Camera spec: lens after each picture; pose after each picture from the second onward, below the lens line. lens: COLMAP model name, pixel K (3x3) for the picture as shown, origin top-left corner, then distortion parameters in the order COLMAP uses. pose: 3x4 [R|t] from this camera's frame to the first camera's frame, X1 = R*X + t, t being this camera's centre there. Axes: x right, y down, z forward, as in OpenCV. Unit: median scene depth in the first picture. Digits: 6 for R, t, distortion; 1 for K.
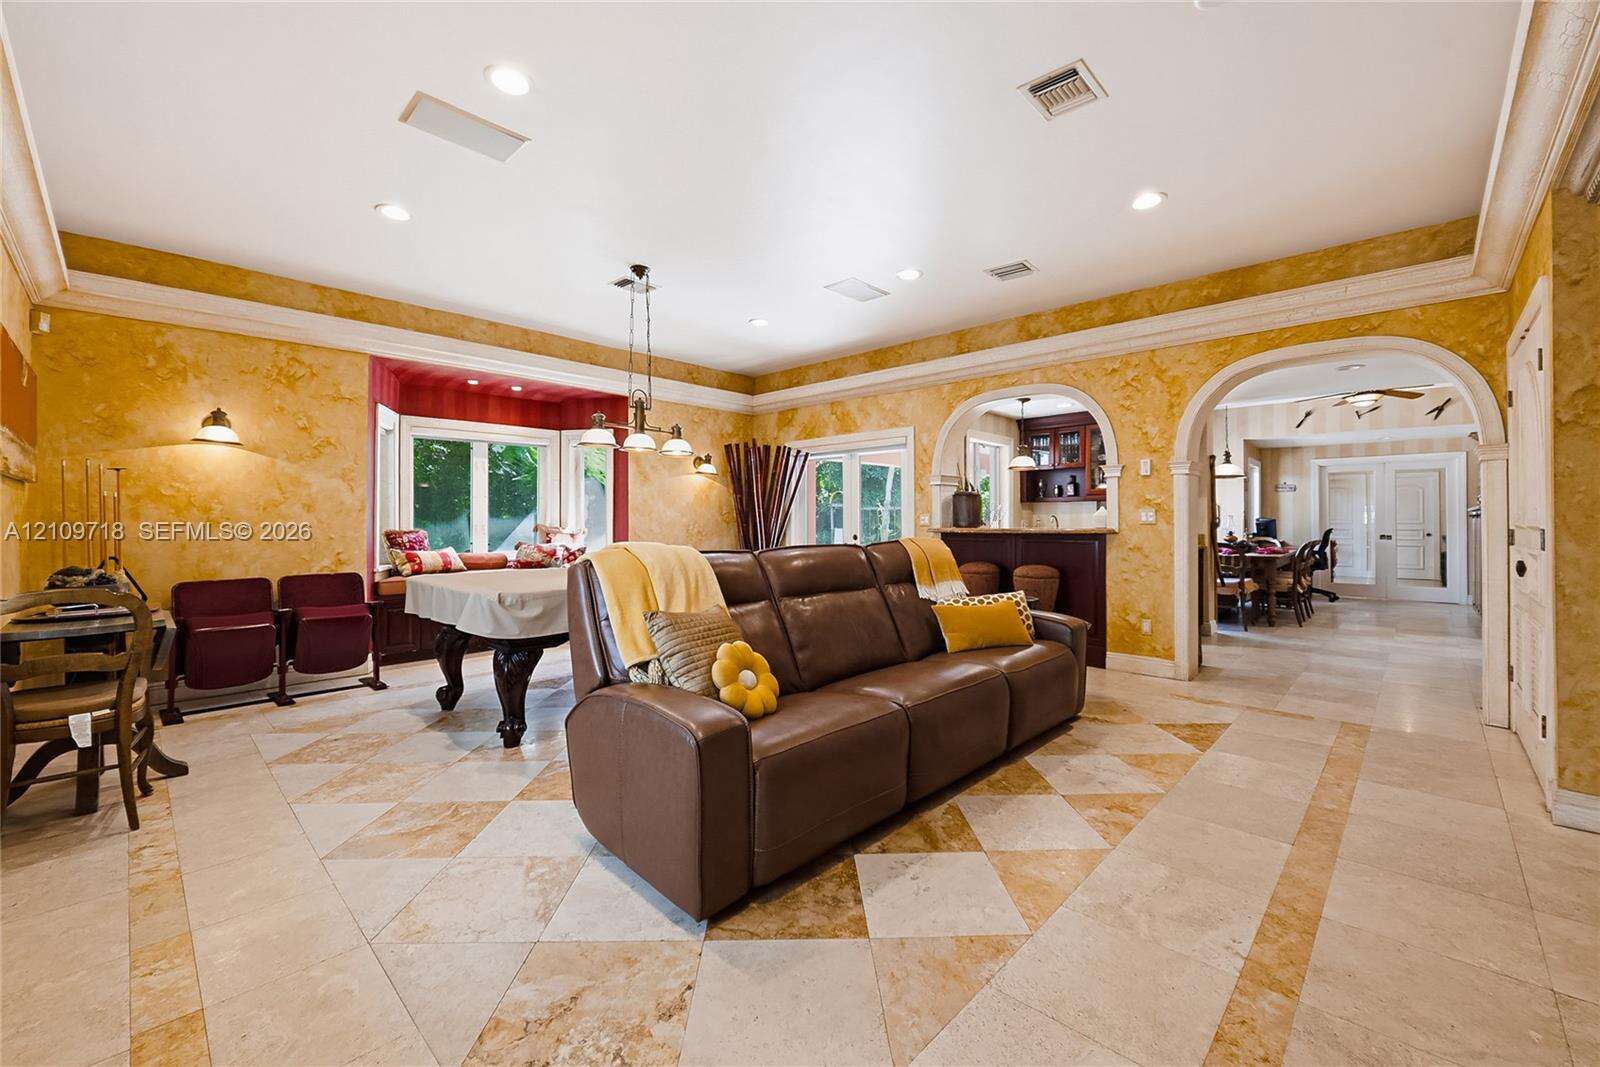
lens RADIAL K [[639.3, 0, 805.1], [0, 639.3, 524.3], [0, 0, 1]] dist [-0.012042, -0.000151]
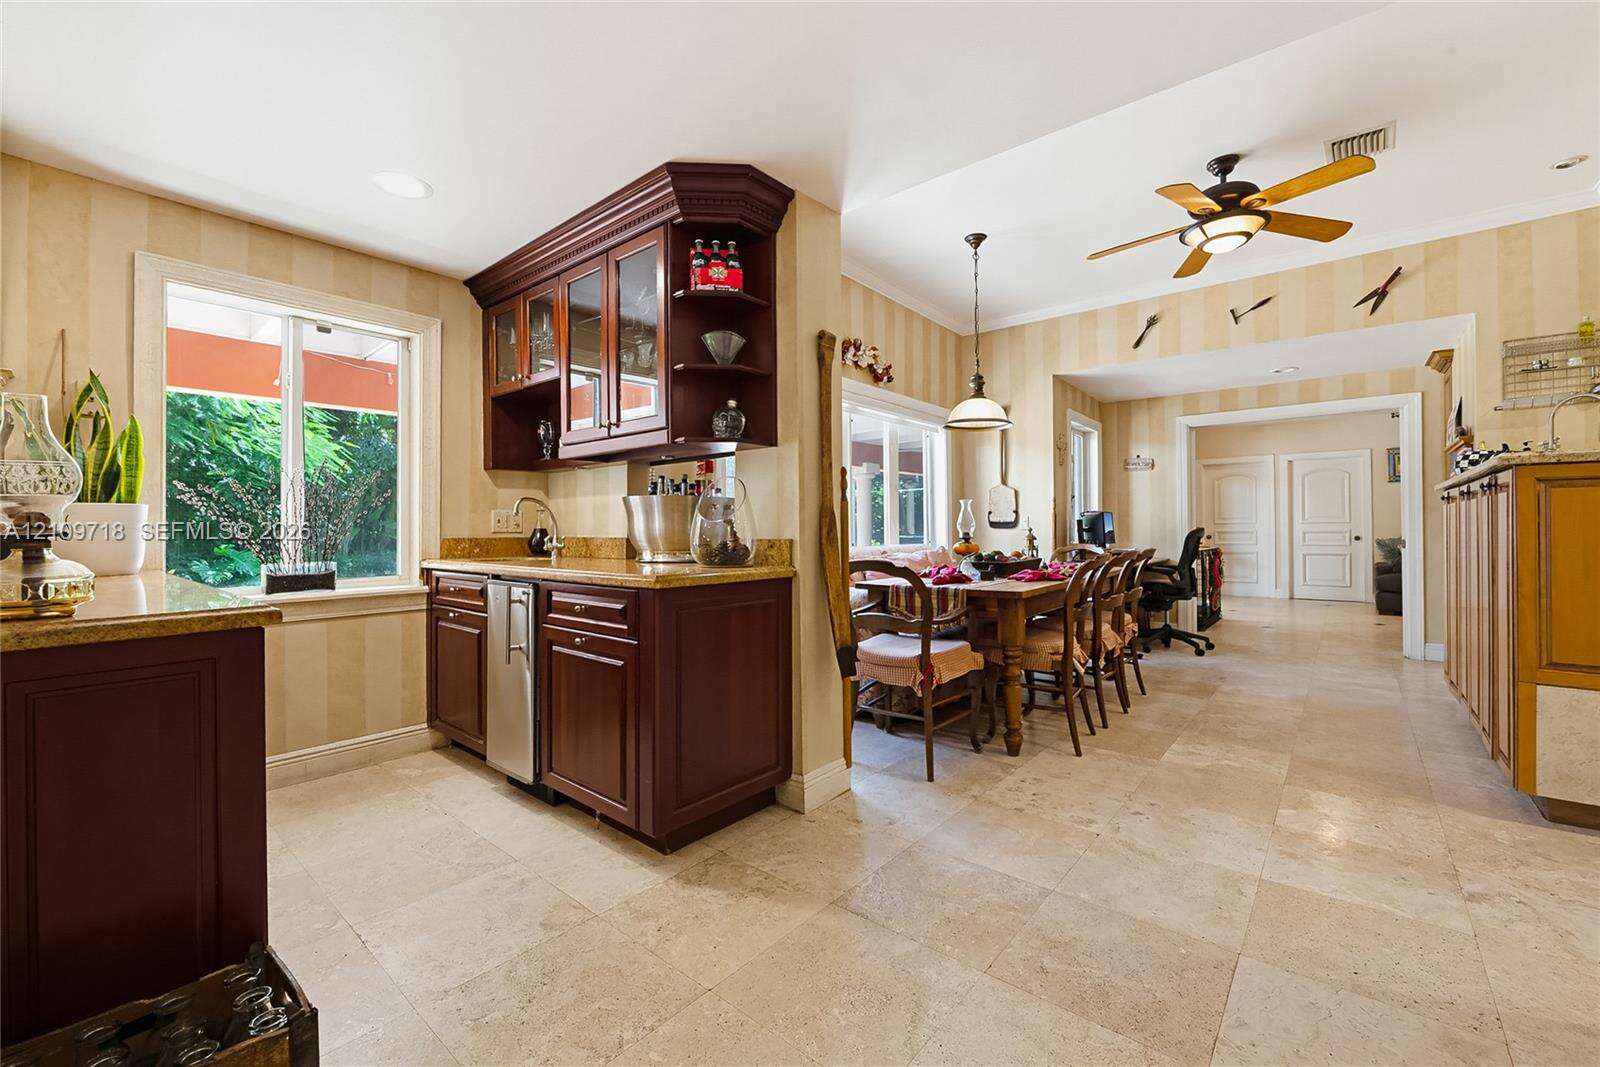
lens RADIAL K [[639.3, 0, 796.3], [0, 639.3, 532.8], [0, 0, 1]] dist [-0.012042, -0.000151]
pose [[0.998415, -0.006654, 0.055886, 0.415502], [0.006710, 0.999977, -0.000817, 0.008773], [-0.055879, 0.001191, 0.998437, 0.425979]]
